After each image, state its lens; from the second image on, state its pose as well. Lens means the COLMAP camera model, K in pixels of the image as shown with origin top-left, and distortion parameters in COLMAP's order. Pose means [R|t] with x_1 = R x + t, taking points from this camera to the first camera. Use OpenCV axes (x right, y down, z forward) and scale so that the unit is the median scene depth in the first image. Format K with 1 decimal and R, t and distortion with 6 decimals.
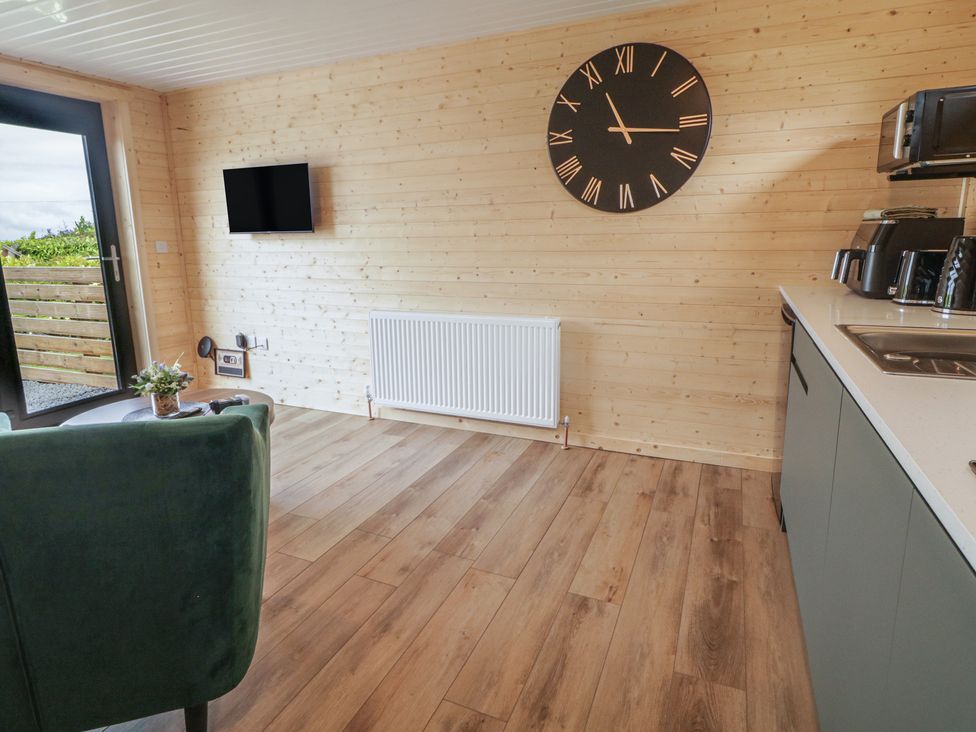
lens RADIAL K [[558.6, 0, 464.6], [0, 558.6, 339.1], [0, 0, 1]] dist [0.003470, -0.000677]
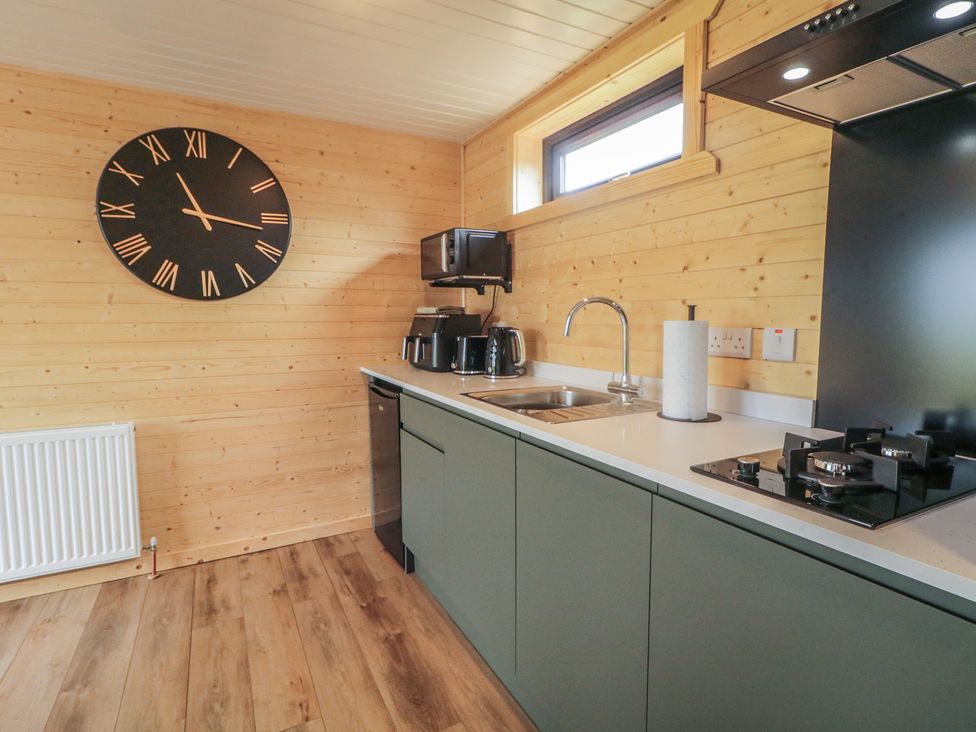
lens RADIAL K [[518.3, 0, 498.0], [0, 518.3, 357.5], [0, 0, 1]] dist [0.004982, -0.001339]
pose [[0.594851, -0.046948, 0.802464, -0.142040], [0.139682, 0.989142, -0.045674, -0.024015], [-0.791607, 0.139259, 0.594950, 0.111817]]
